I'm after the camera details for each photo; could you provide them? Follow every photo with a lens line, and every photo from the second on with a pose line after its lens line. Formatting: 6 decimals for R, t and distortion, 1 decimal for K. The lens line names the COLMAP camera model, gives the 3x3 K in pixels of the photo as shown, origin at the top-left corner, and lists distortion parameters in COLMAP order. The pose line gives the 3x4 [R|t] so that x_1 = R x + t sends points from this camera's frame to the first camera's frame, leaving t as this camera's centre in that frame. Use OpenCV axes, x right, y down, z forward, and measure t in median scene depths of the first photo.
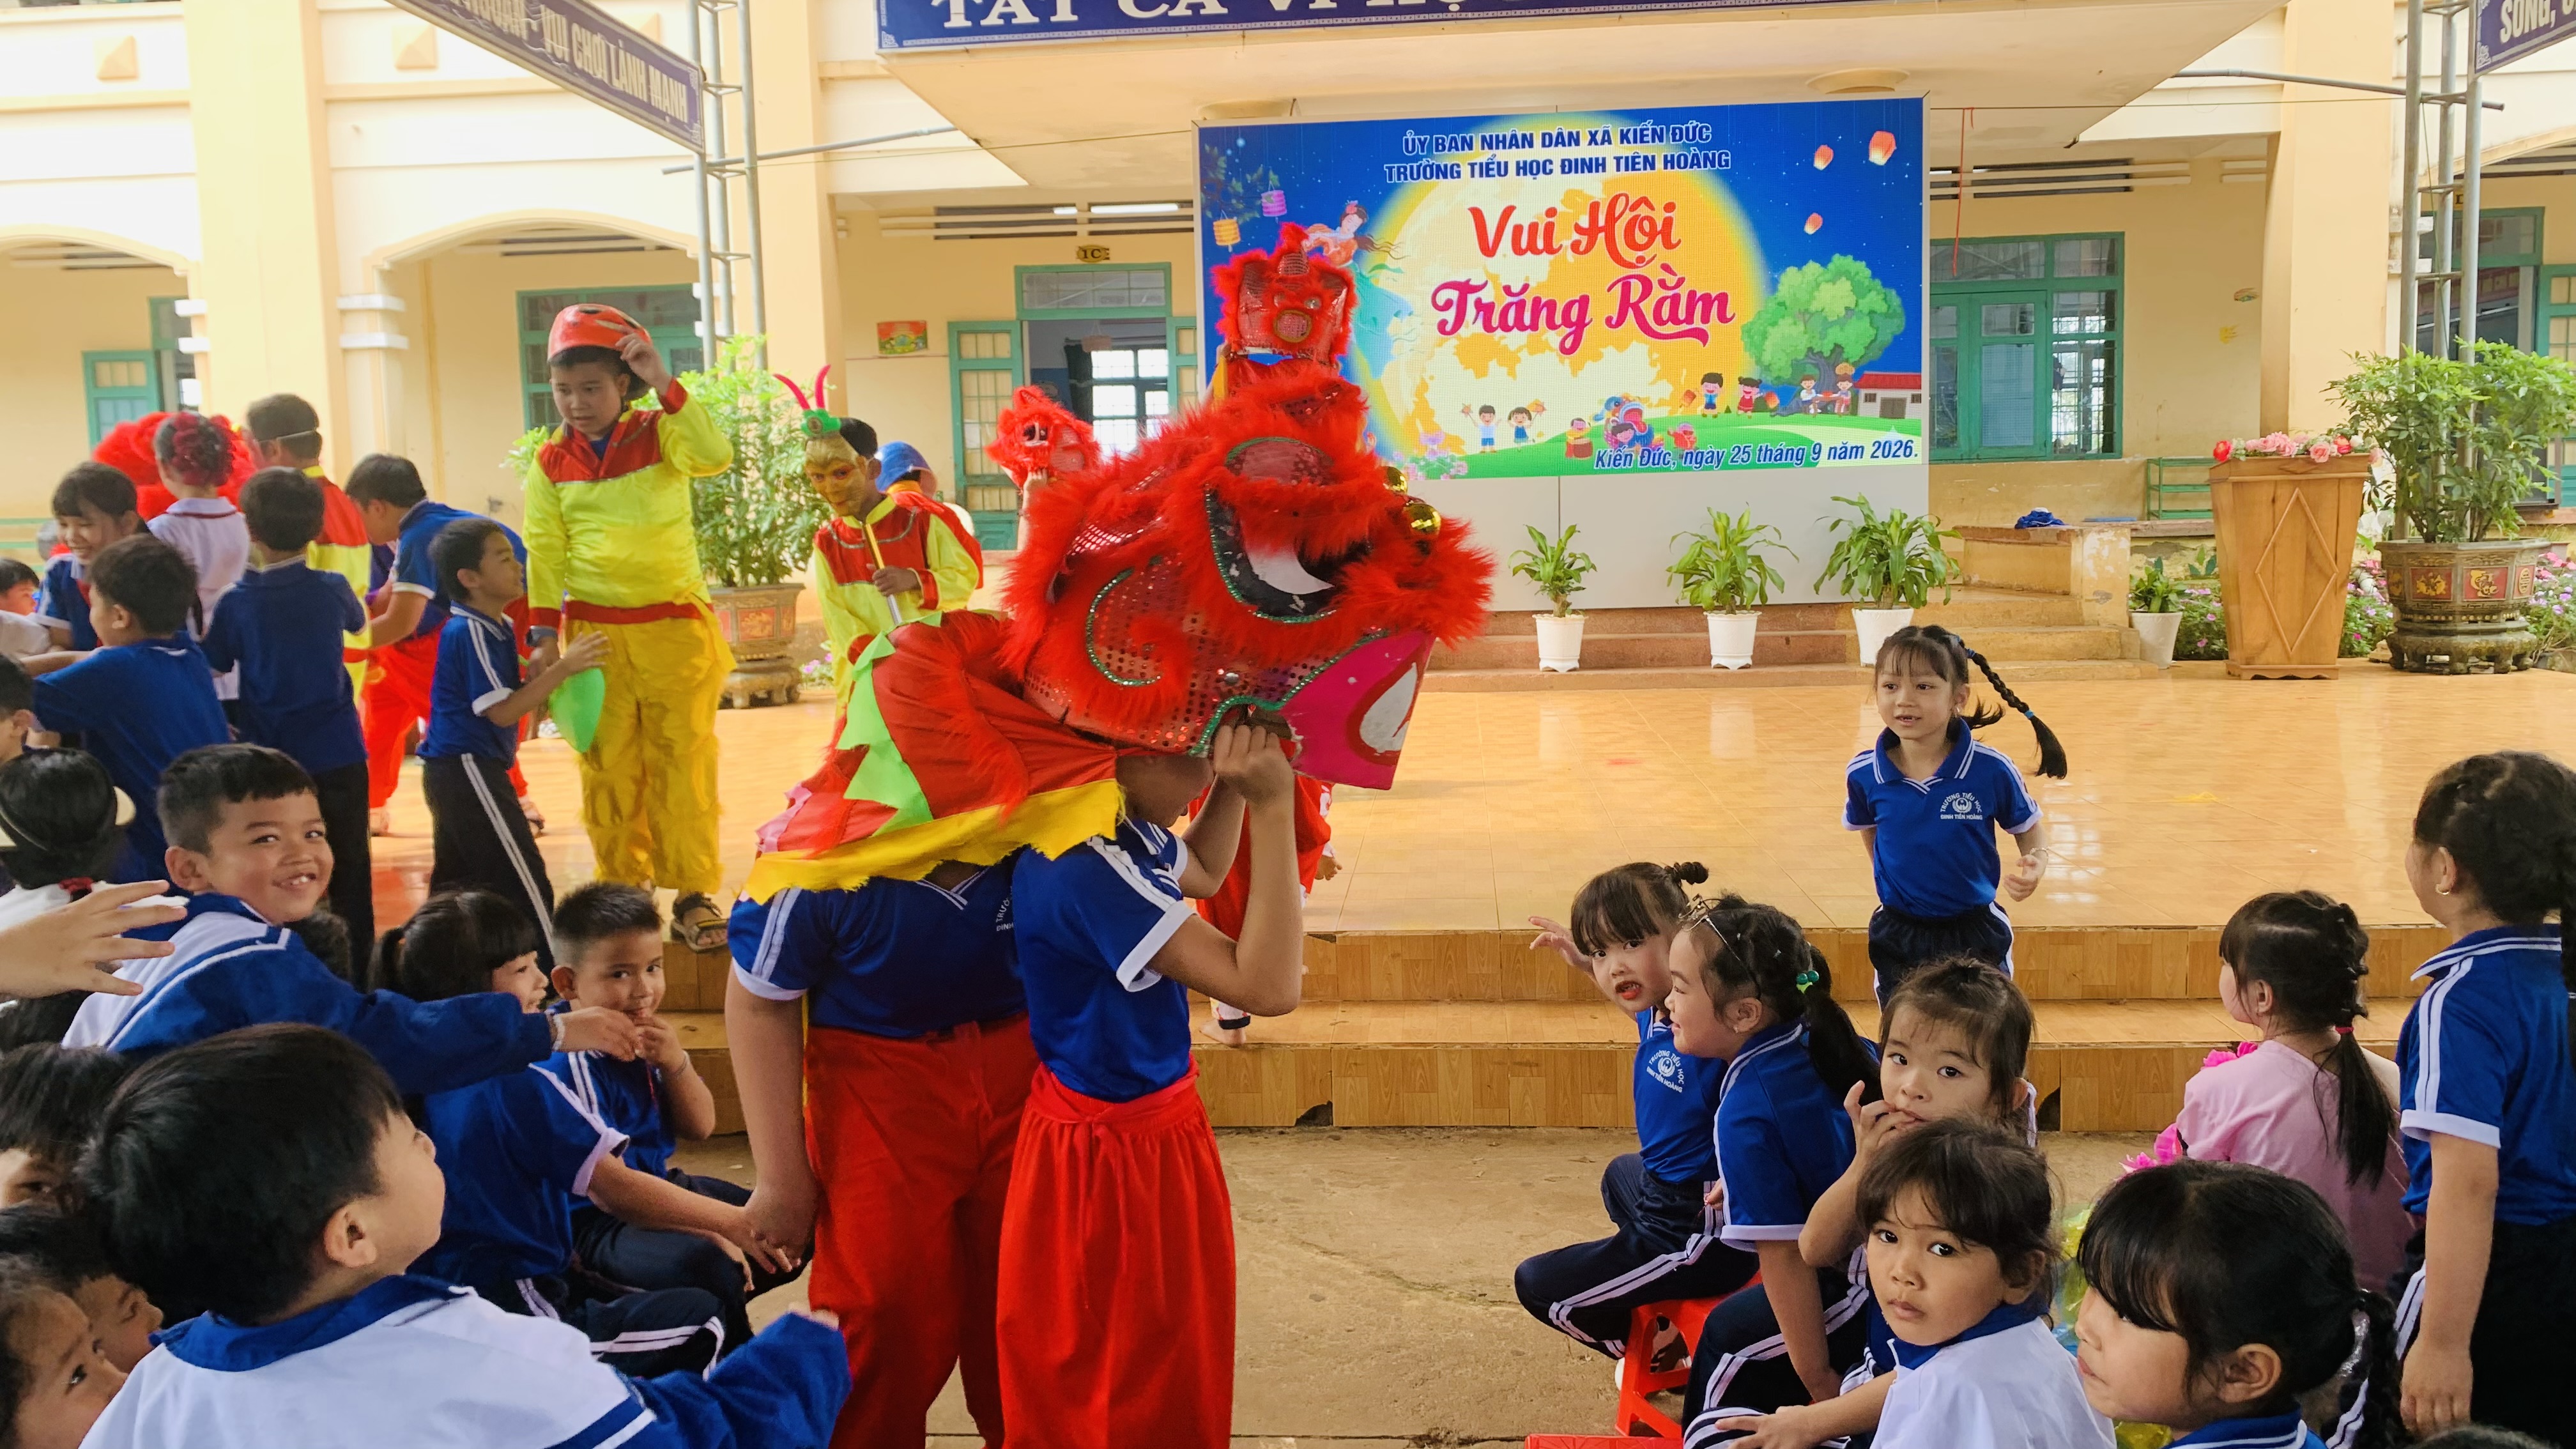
lens RADIAL K [[1954.7, 0, 1305.4], [0, 1954.7, 714.0], [0, 0, 1]] dist [0.025101, -0.029689]
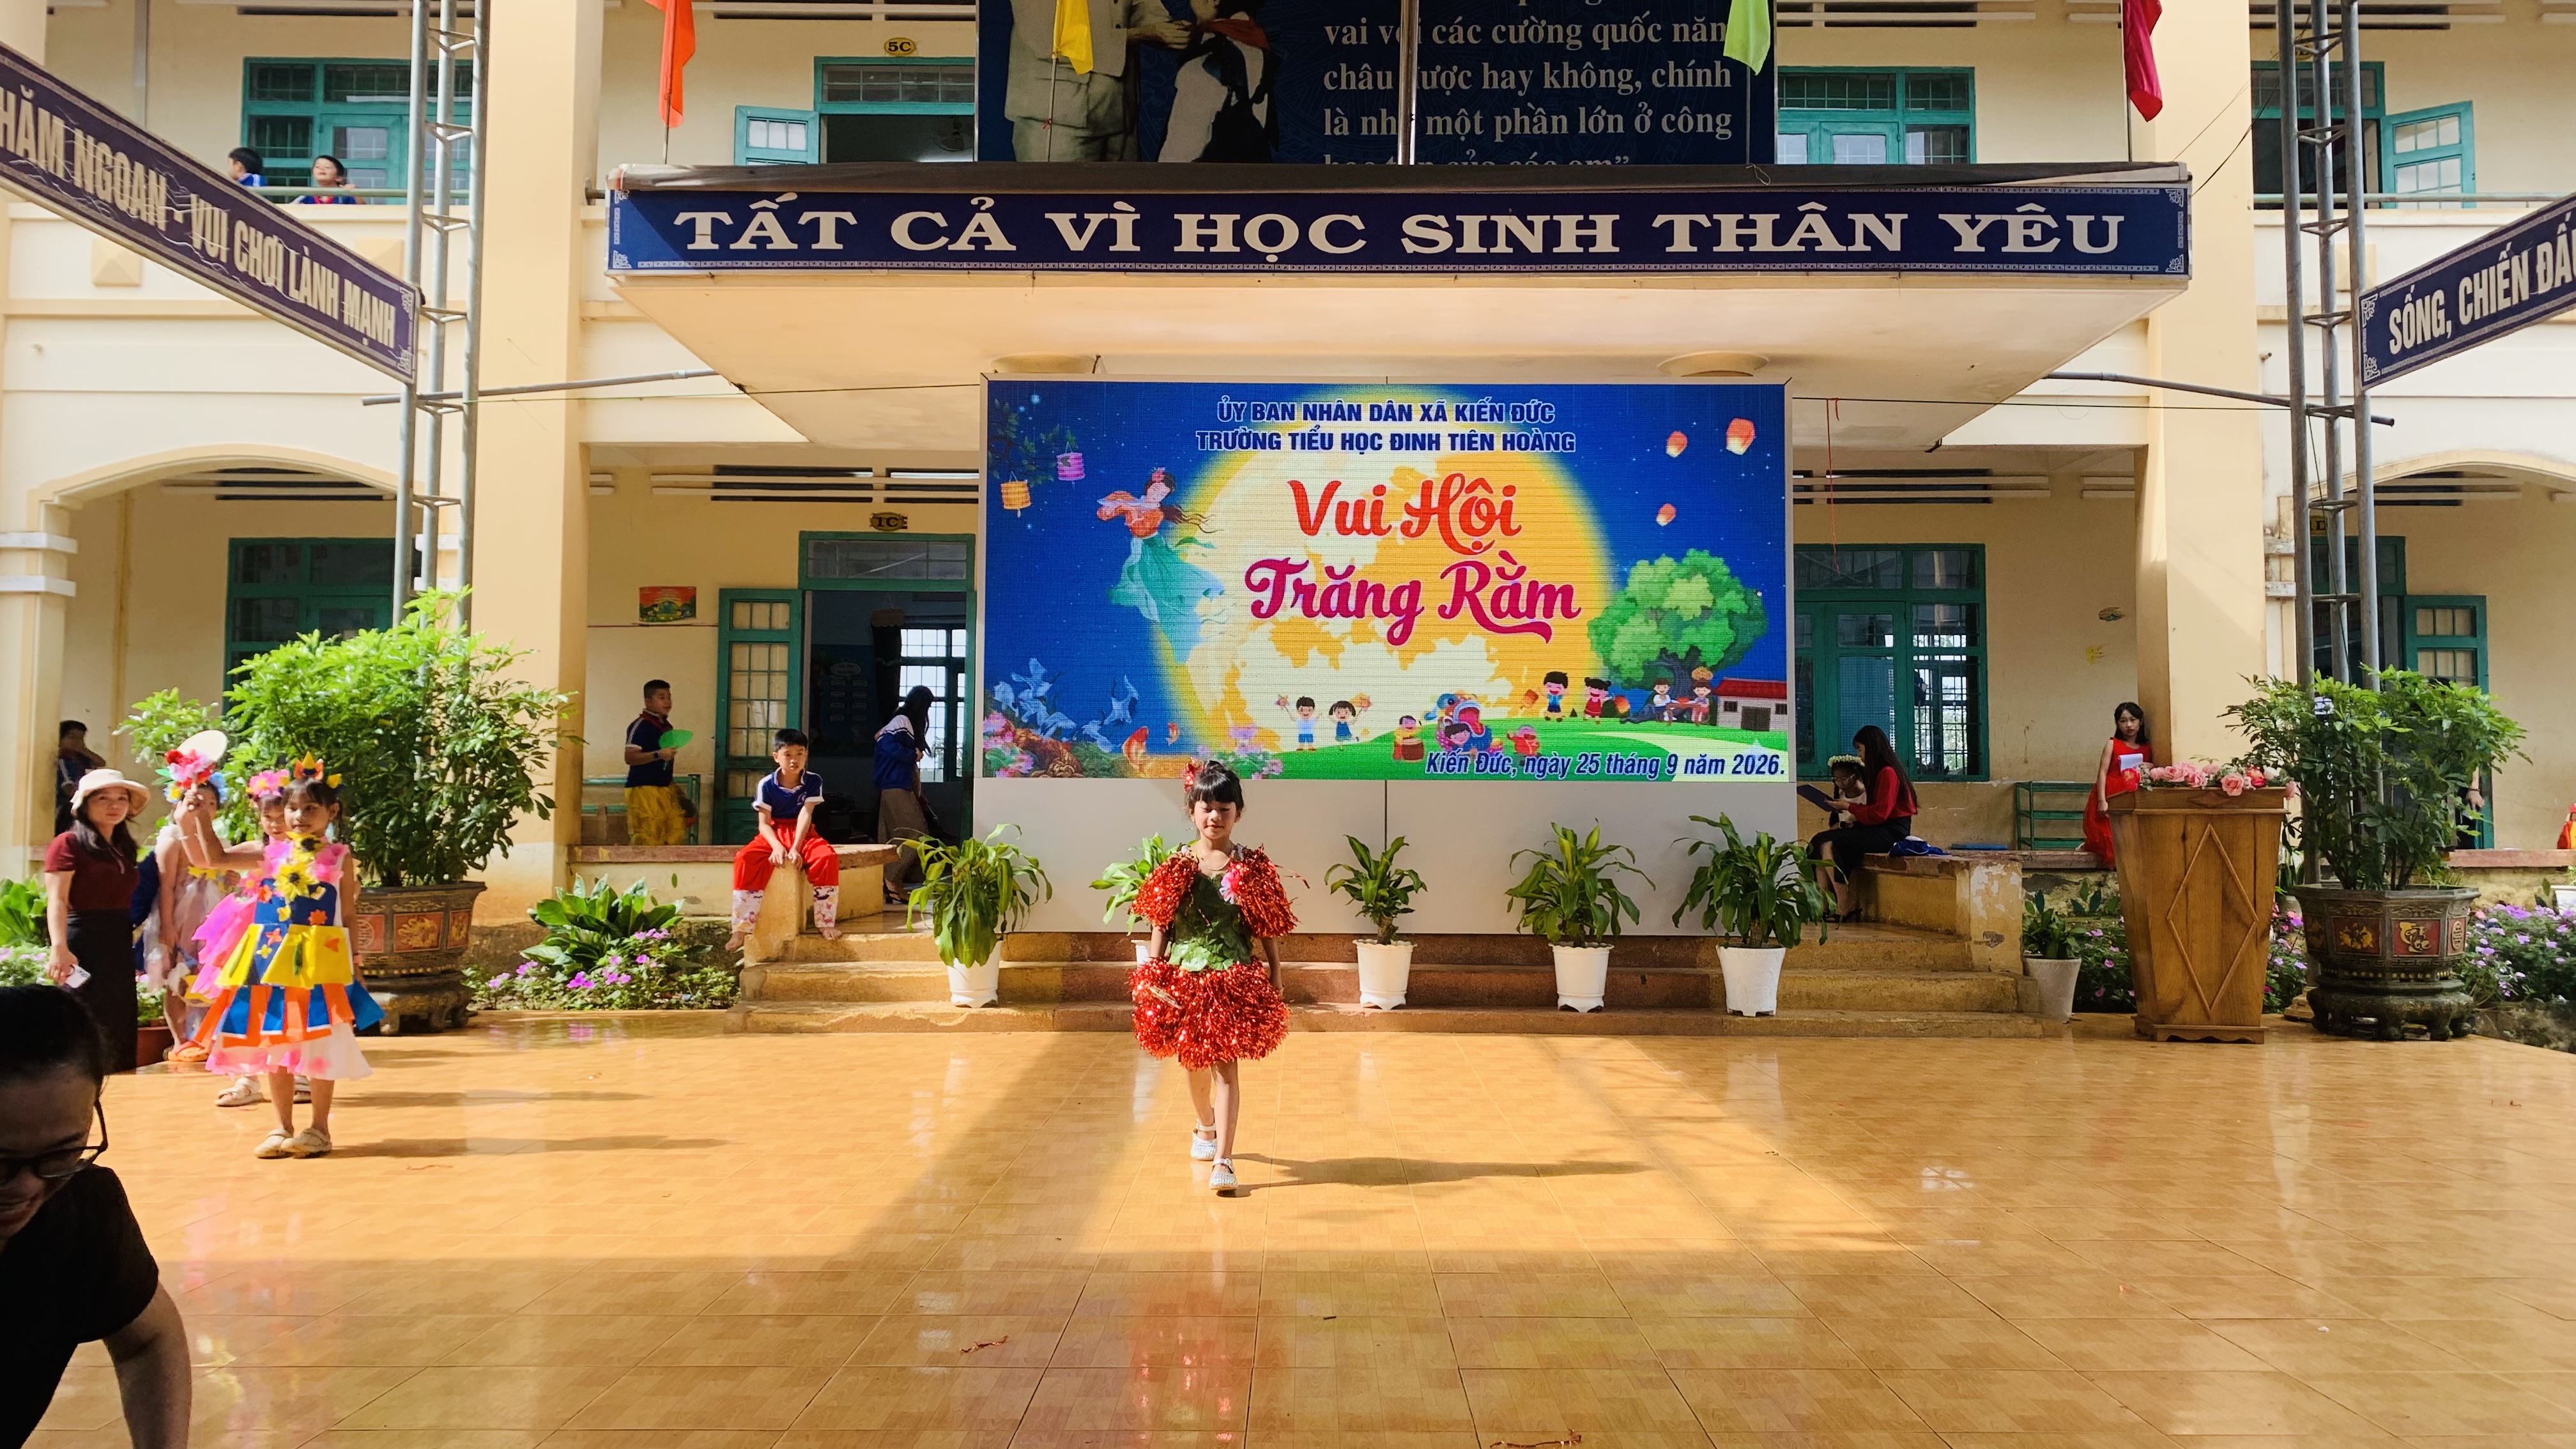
lens RADIAL K [[1960.7, 0, 1306.1], [0, 1960.7, 684.2], [0, 0, 1]] dist [0.015891, 0.010553]
pose [[0.996404, 0.034681, 0.077305, 0.026068], [-0.021577, 0.986173, -0.164310, -0.020460], [-0.081935, 0.162052, 0.983375, 0.136776]]
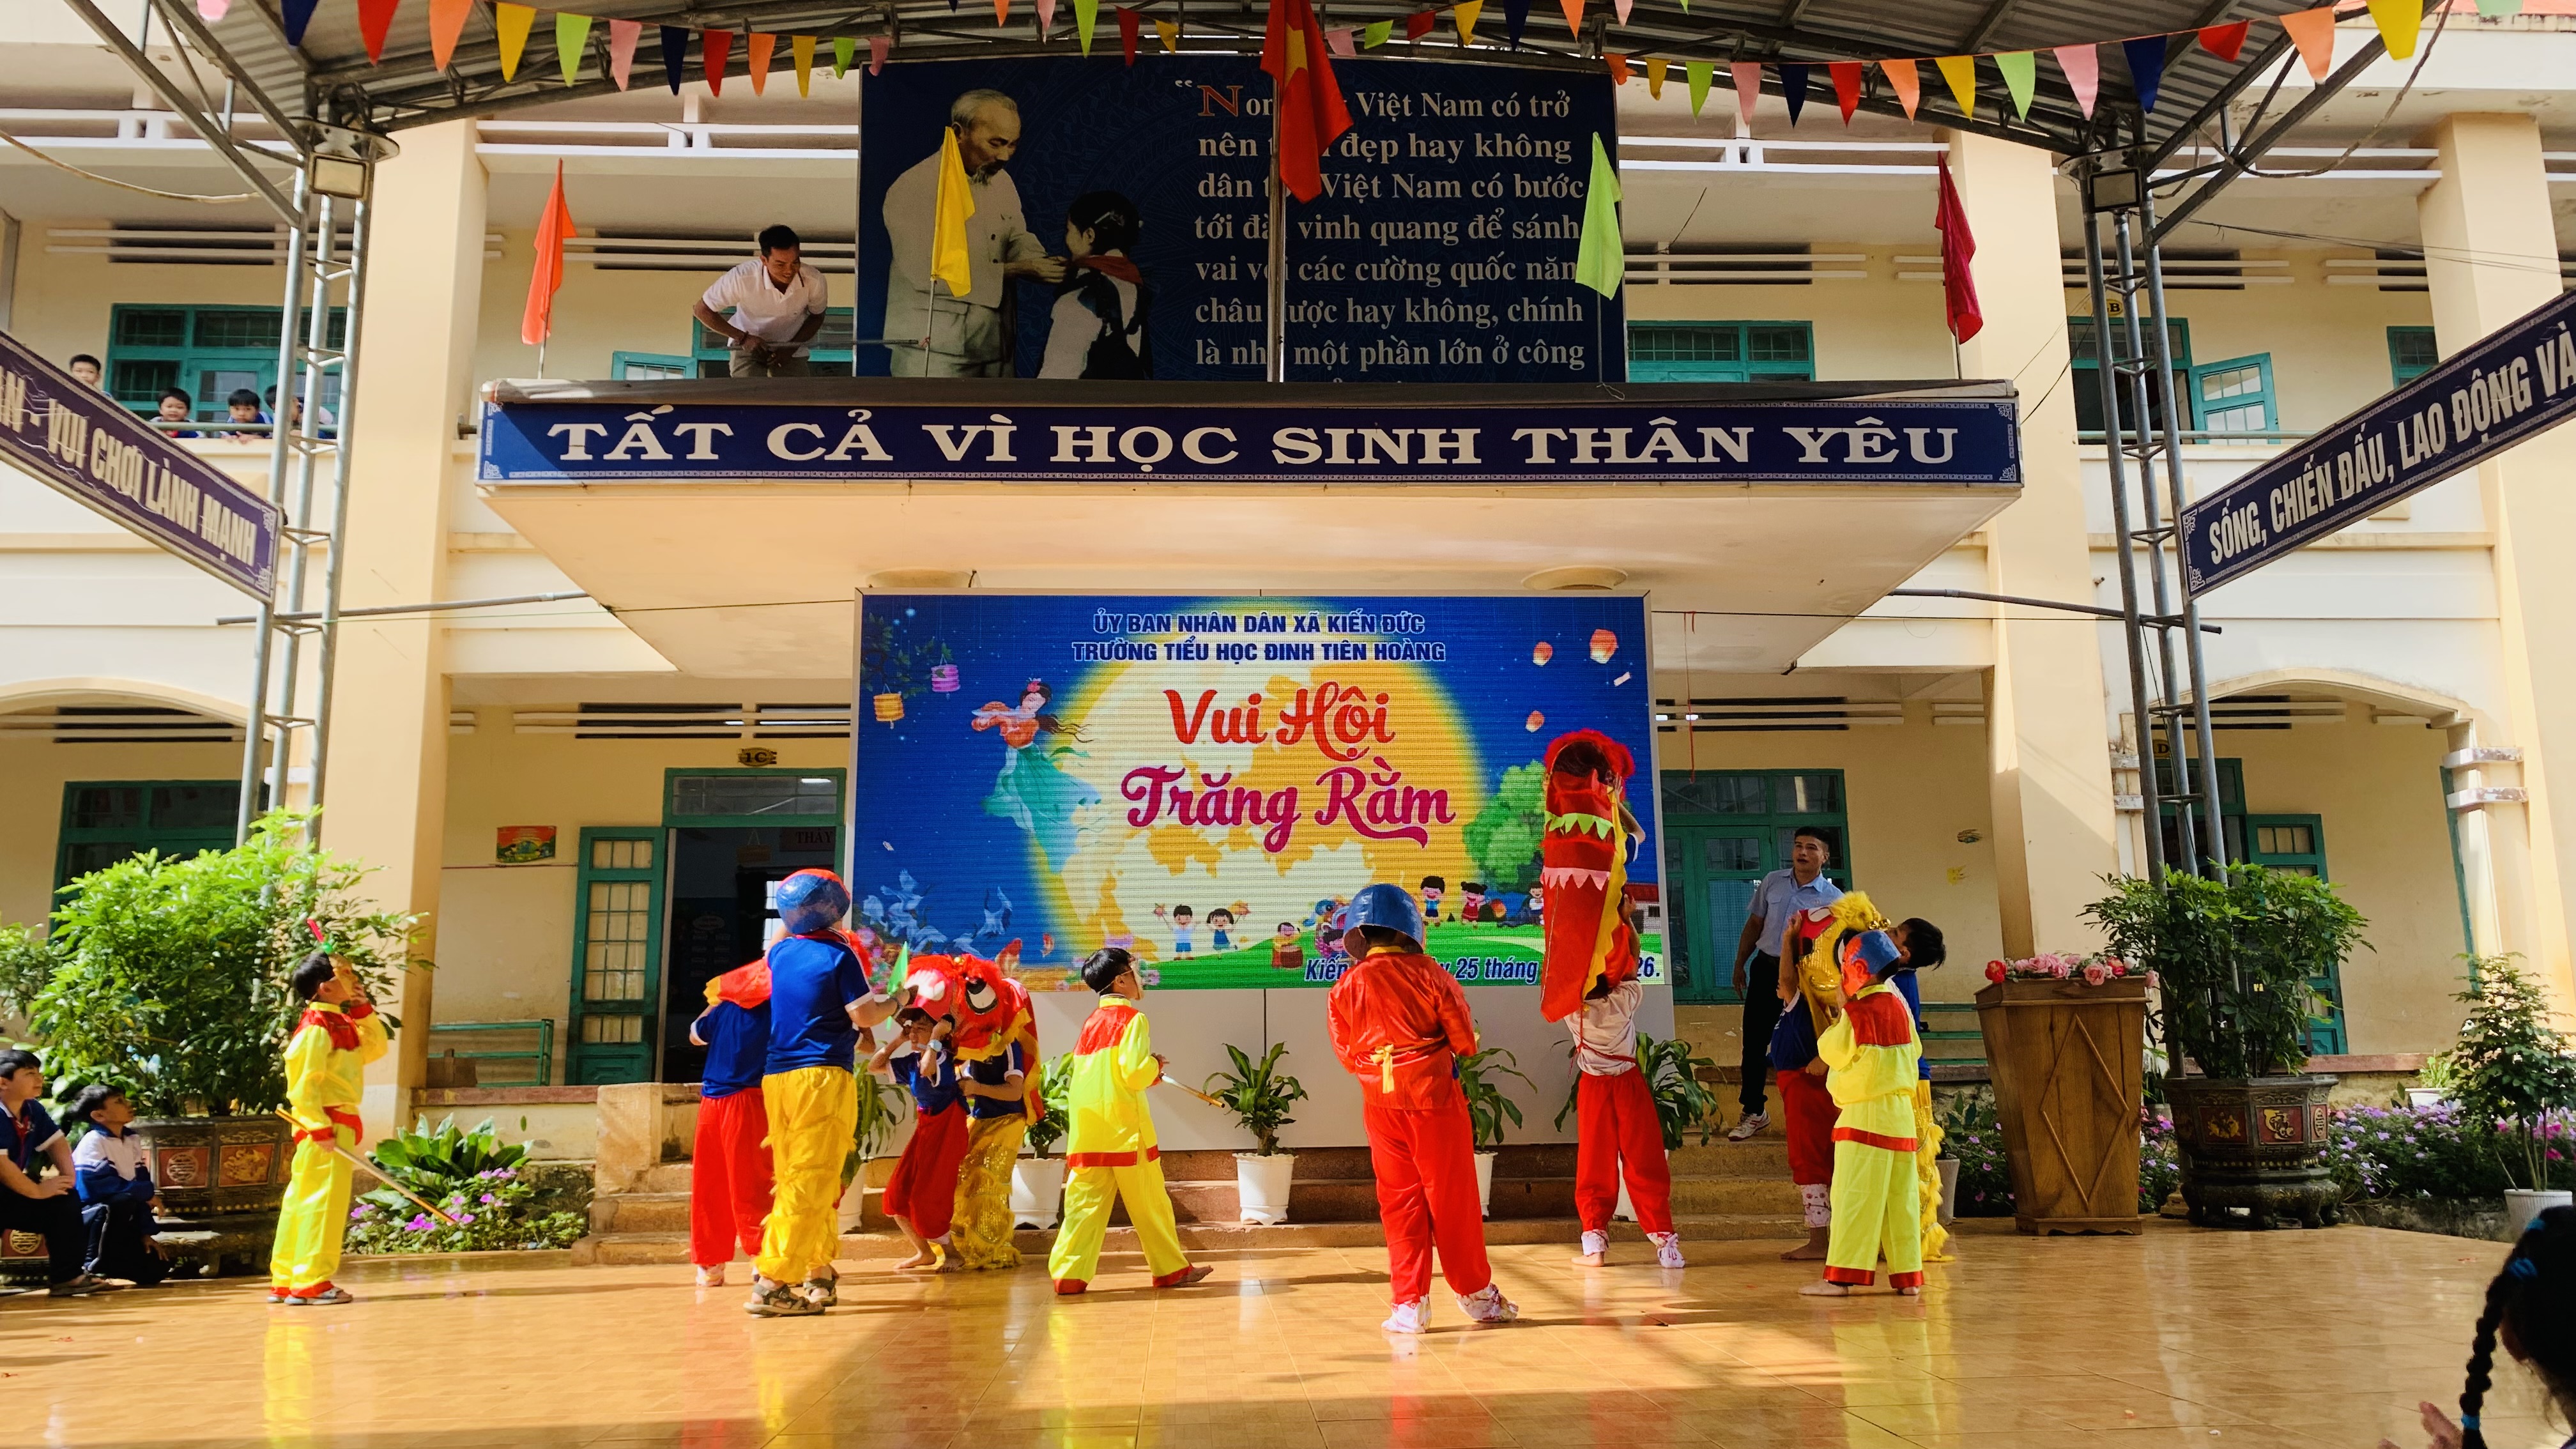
lens RADIAL K [[1958.1, 0, 1303.5], [0, 1958.1, 716.3], [0, 0, 1]] dist [0.027932, -0.006658]
pose [[0.990350, 0.035811, 0.133884, 0.027213], [0.004205, 0.957828, -0.287310, 0.011244], [-0.138526, 0.285100, 0.948435, 0.141767]]
